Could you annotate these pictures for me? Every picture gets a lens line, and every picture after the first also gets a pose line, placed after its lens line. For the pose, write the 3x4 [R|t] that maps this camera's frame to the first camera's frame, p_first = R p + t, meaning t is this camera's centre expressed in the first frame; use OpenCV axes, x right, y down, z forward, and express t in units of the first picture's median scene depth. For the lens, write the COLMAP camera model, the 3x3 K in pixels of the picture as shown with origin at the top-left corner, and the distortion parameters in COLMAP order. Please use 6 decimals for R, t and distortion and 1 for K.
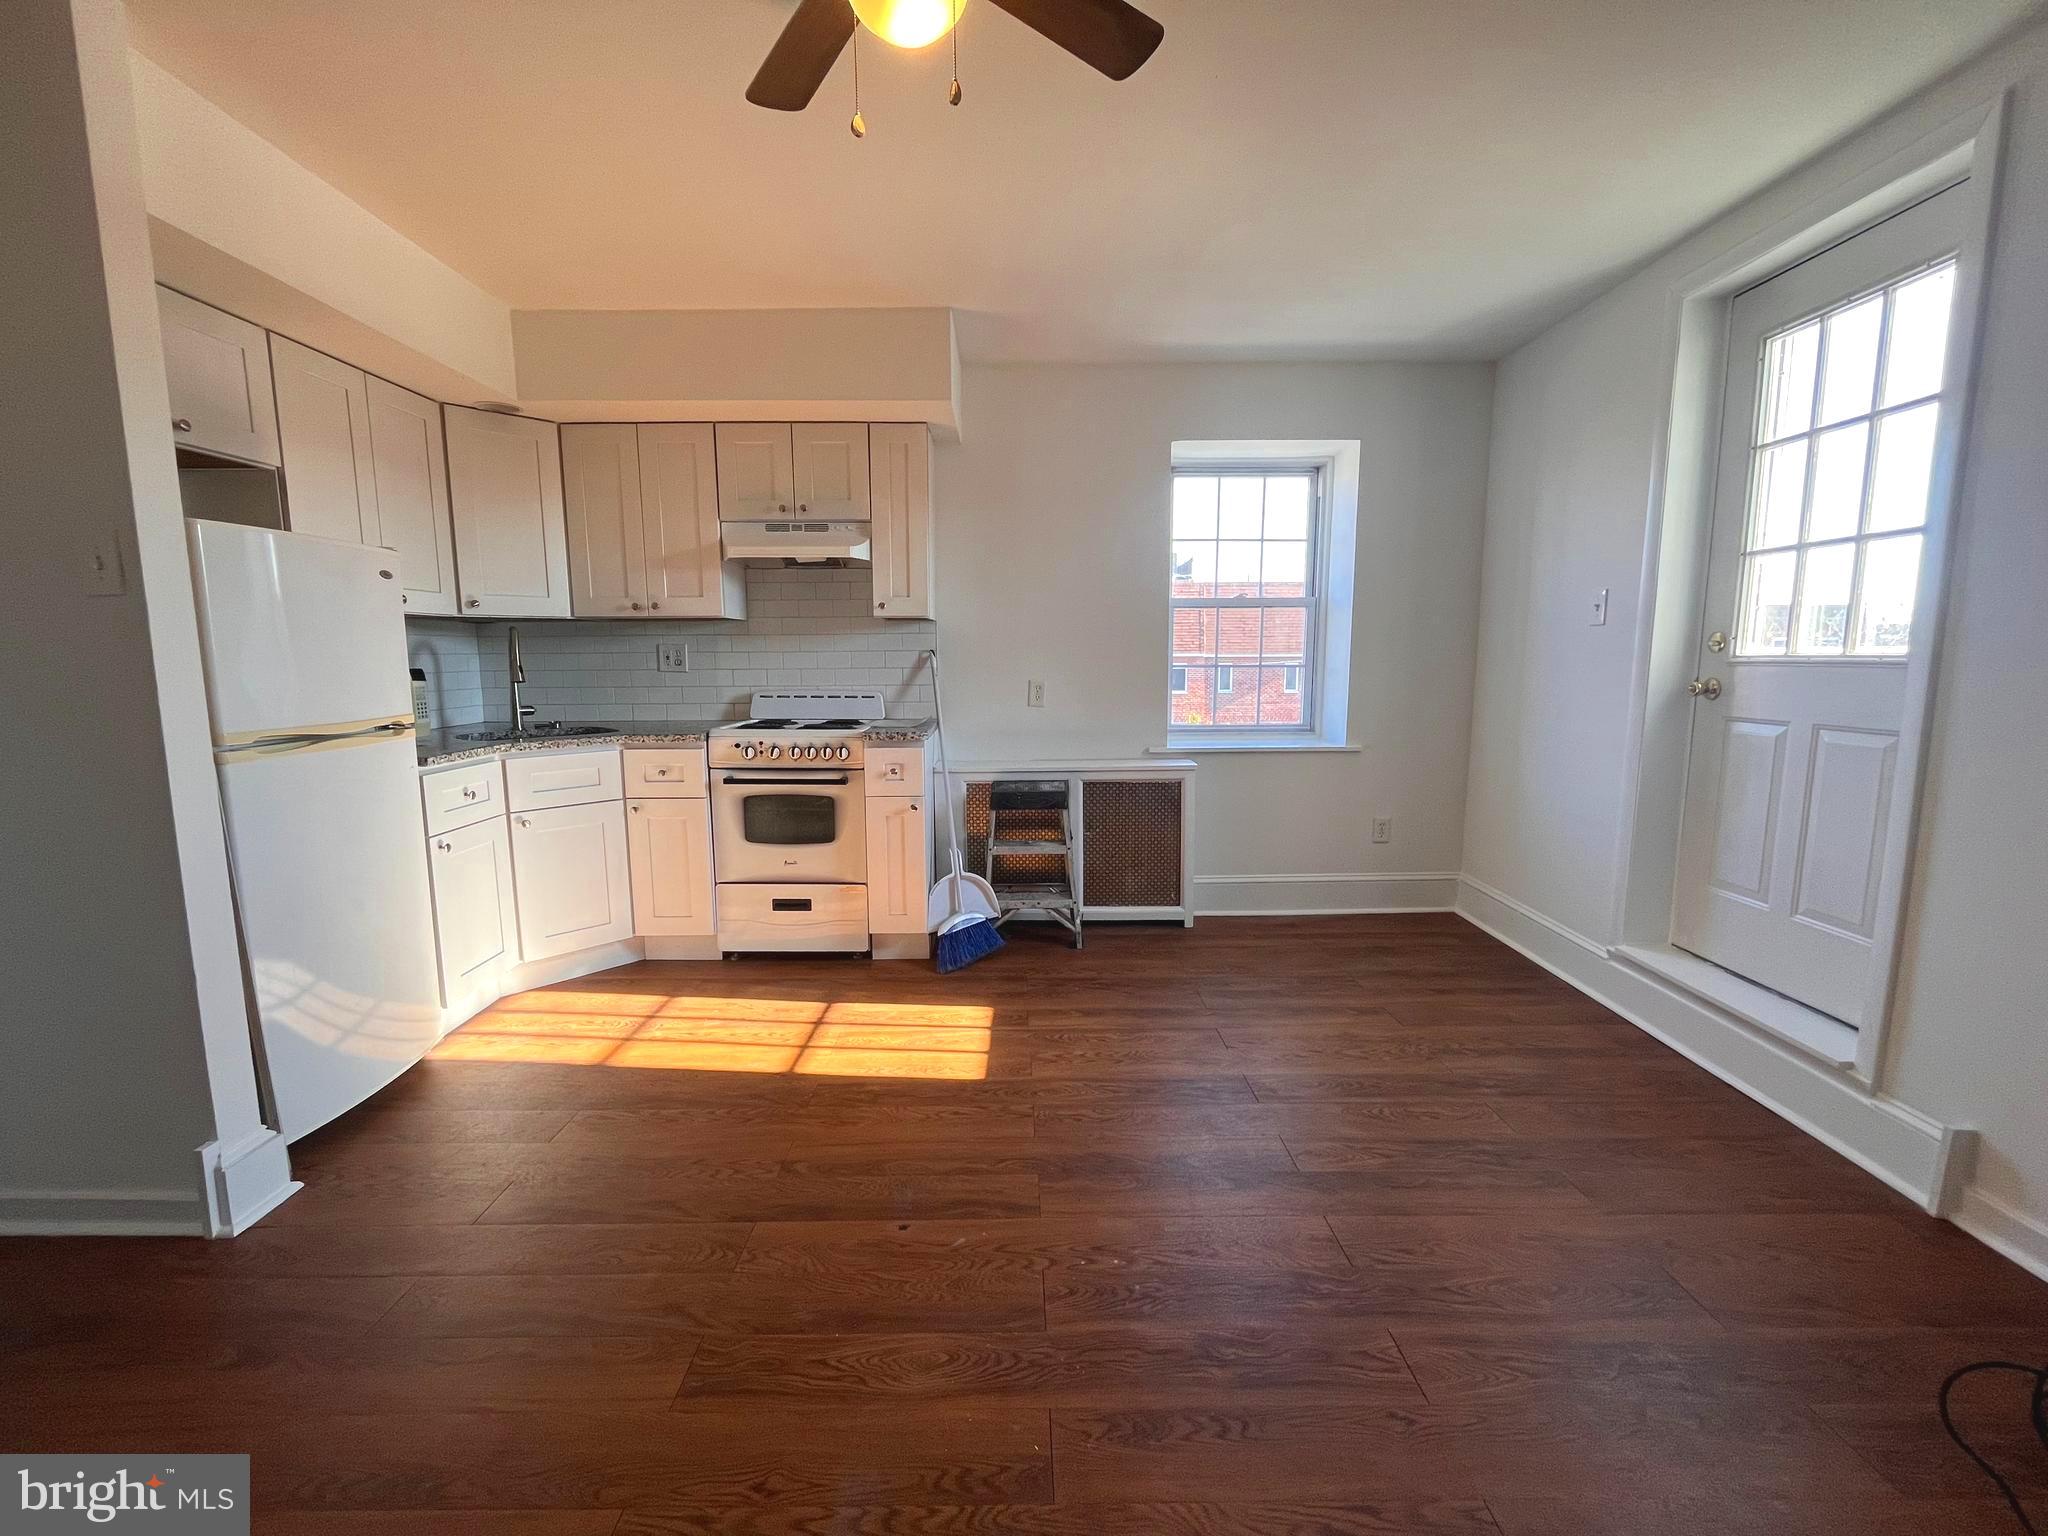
lens RADIAL K [[830.0, 0, 1017.9], [0, 830.0, 762.3], [0, 0, 1]] dist [-0.001272, -0.000553]
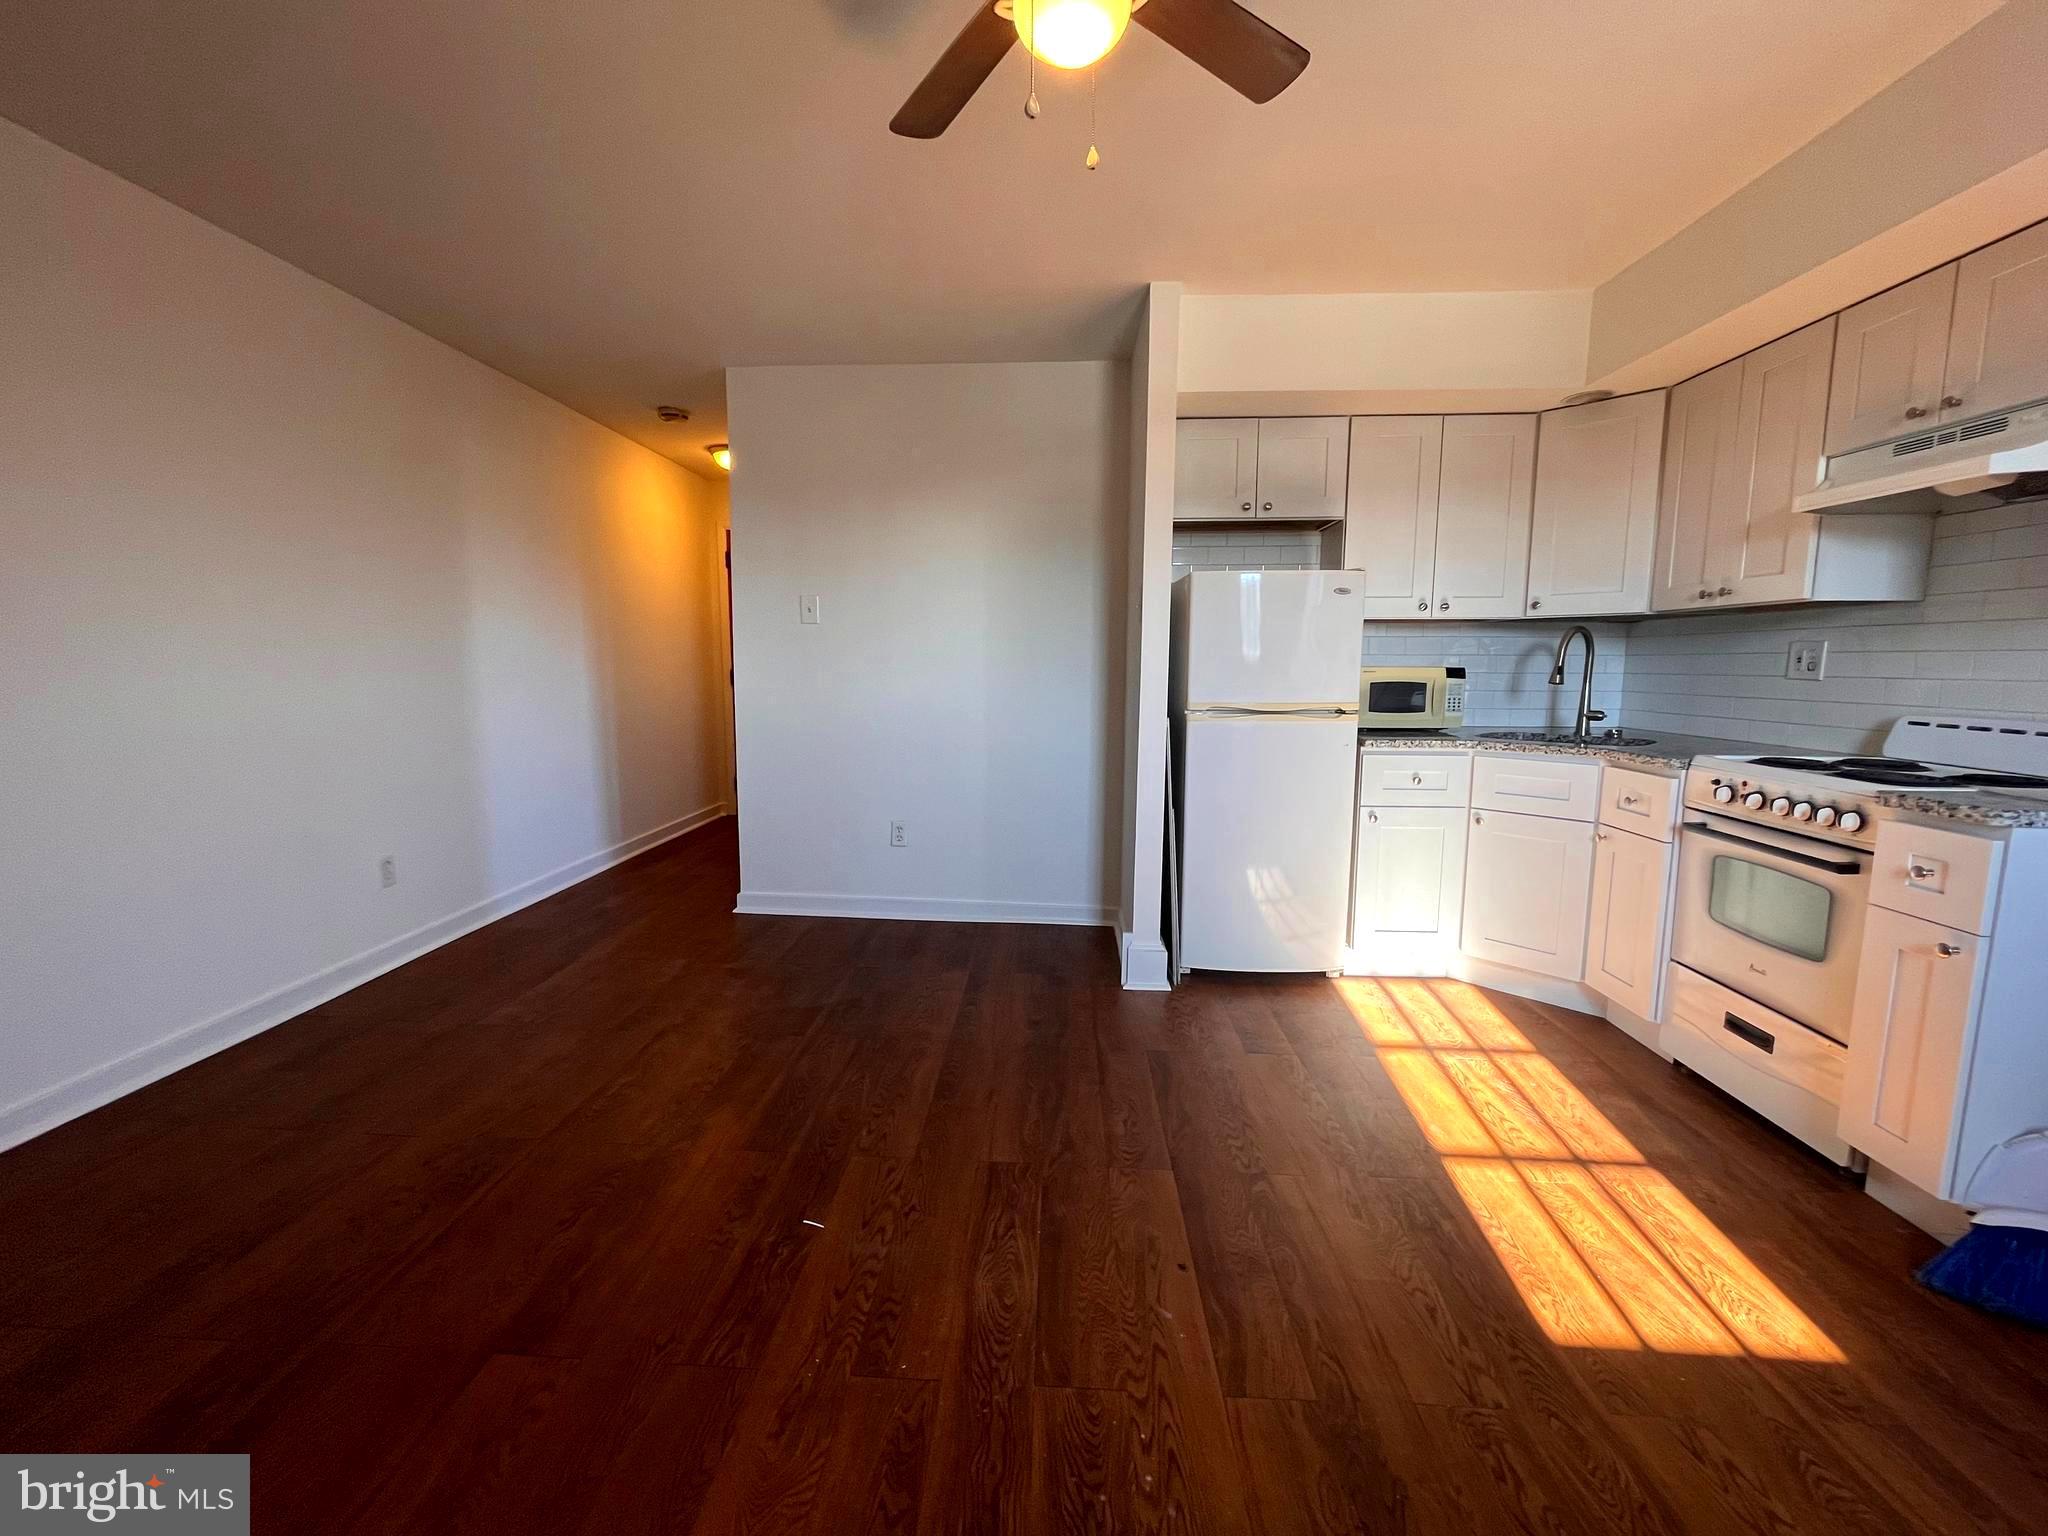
lens RADIAL K [[830.0, 0, 1017.9], [0, 830.0, 762.3], [0, 0, 1]] dist [-0.001272, -0.000553]
pose [[-0.058079, 0.124981, -0.990458, 0.404135], [-0.132286, 0.982420, 0.131724, -0.051610], [0.989509, 0.138674, -0.040524, 0.435432]]
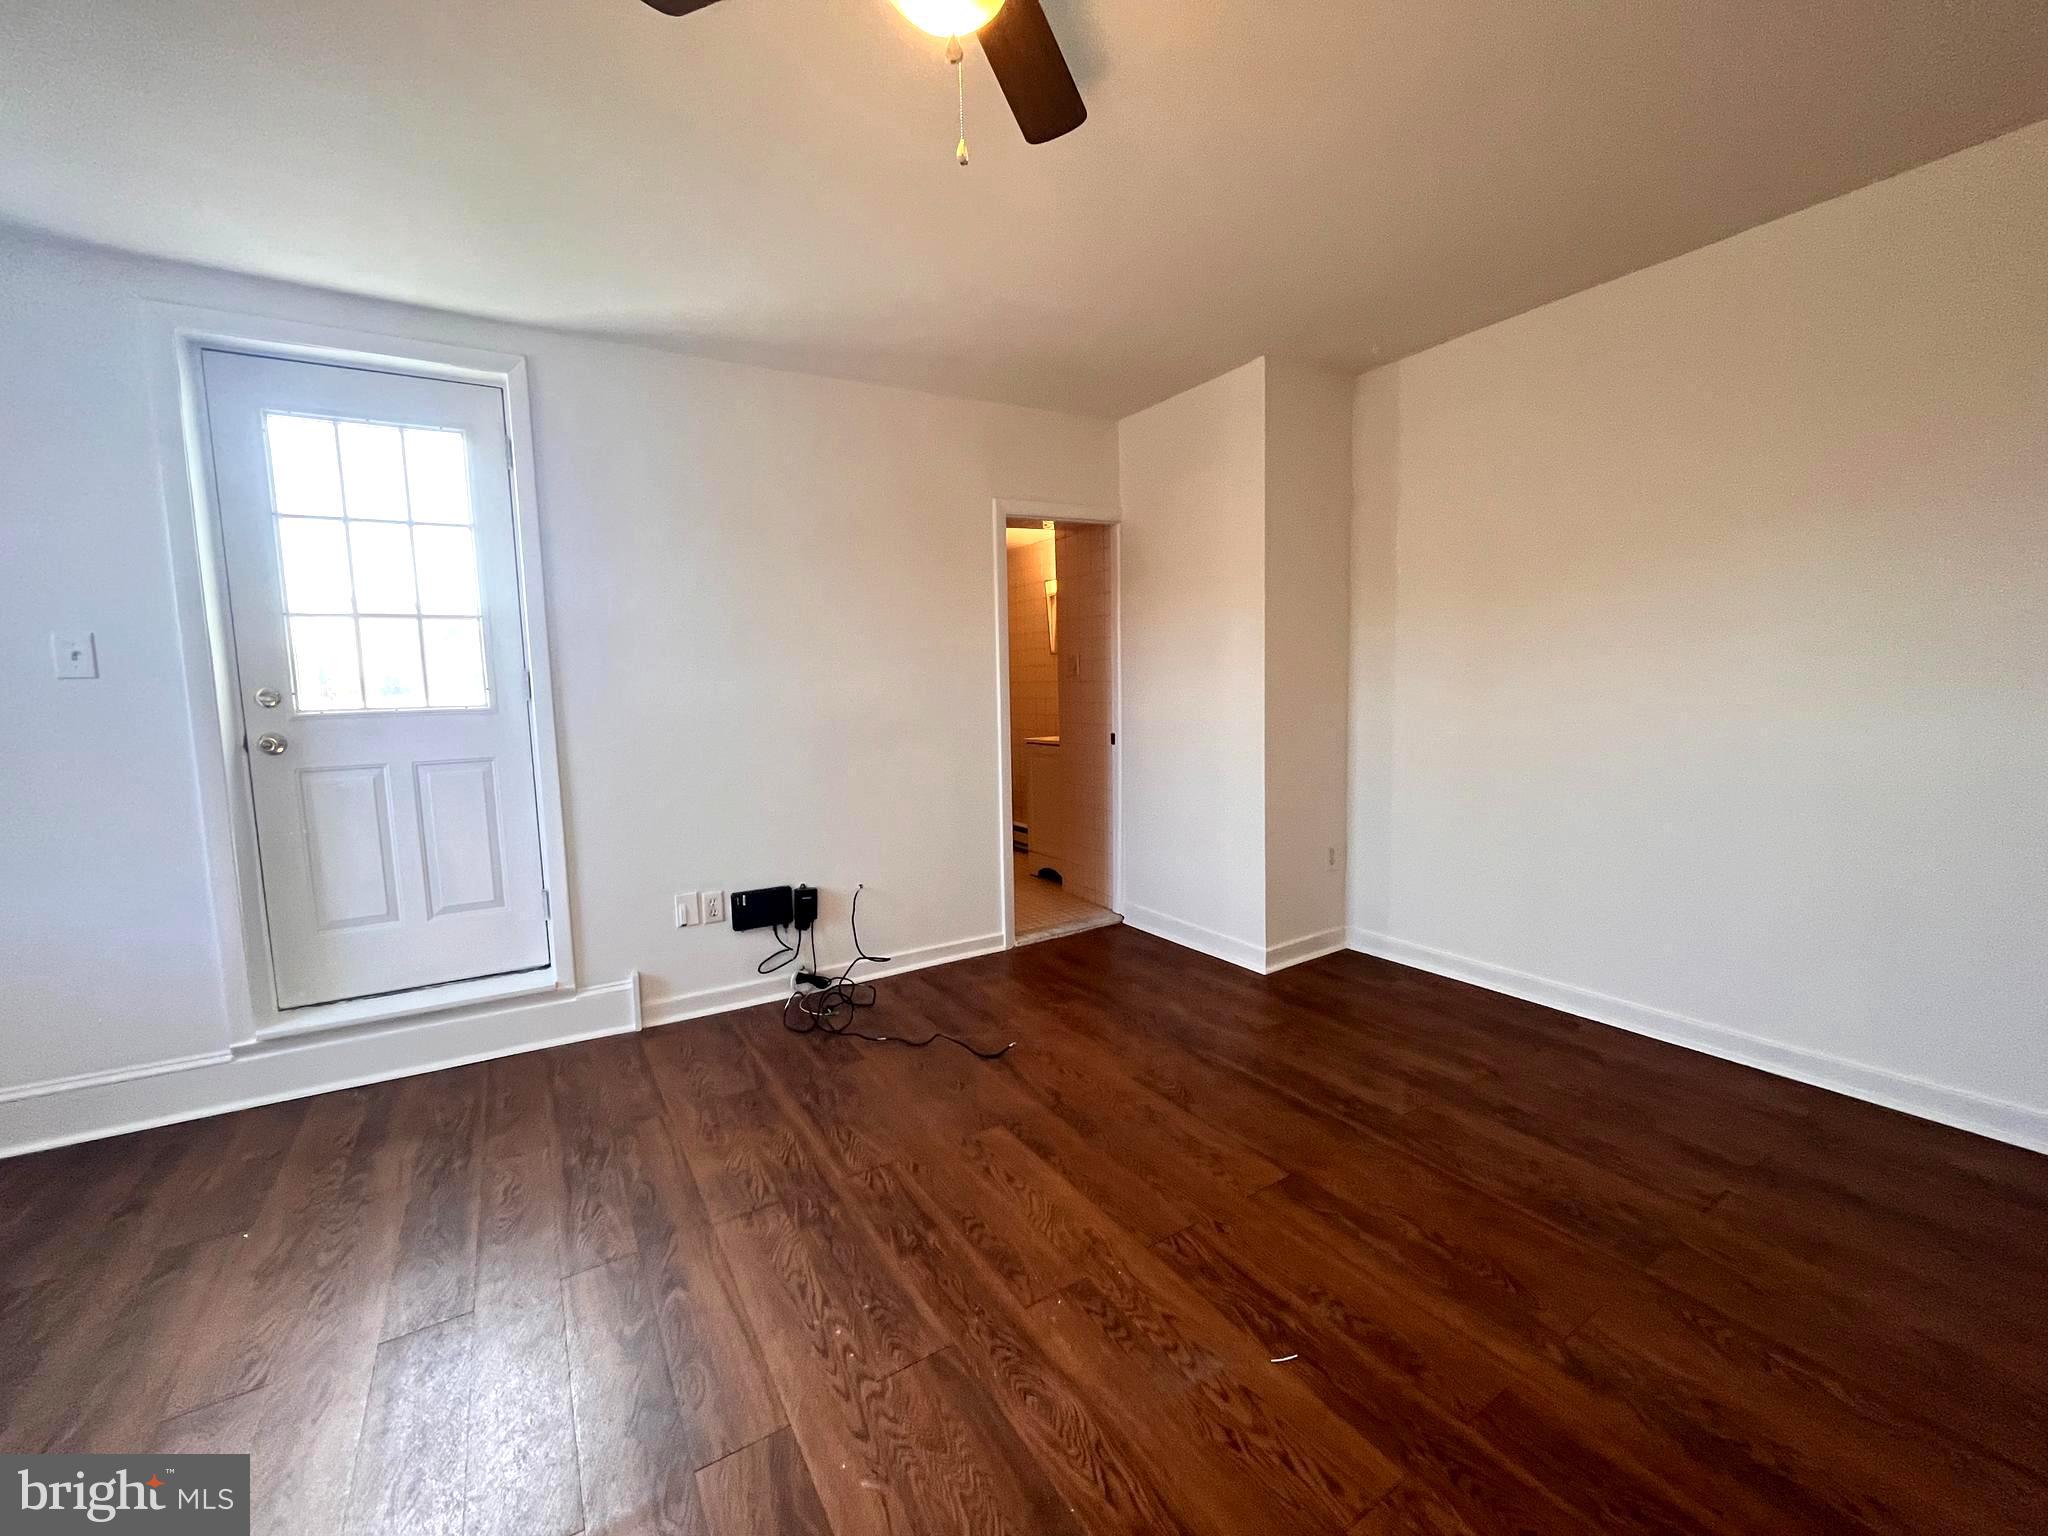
lens RADIAL K [[827.1, 0, 1018.6], [0, 827.1, 772.0], [0, 0, 1]] dist [-0.000928, -0.000185]
pose [[-0.520564, -0.071299, 0.850840, -0.394510], [0.136196, 0.976814, 0.165183, -0.080736], [-0.842890, 0.201870, -0.498784, 0.614678]]
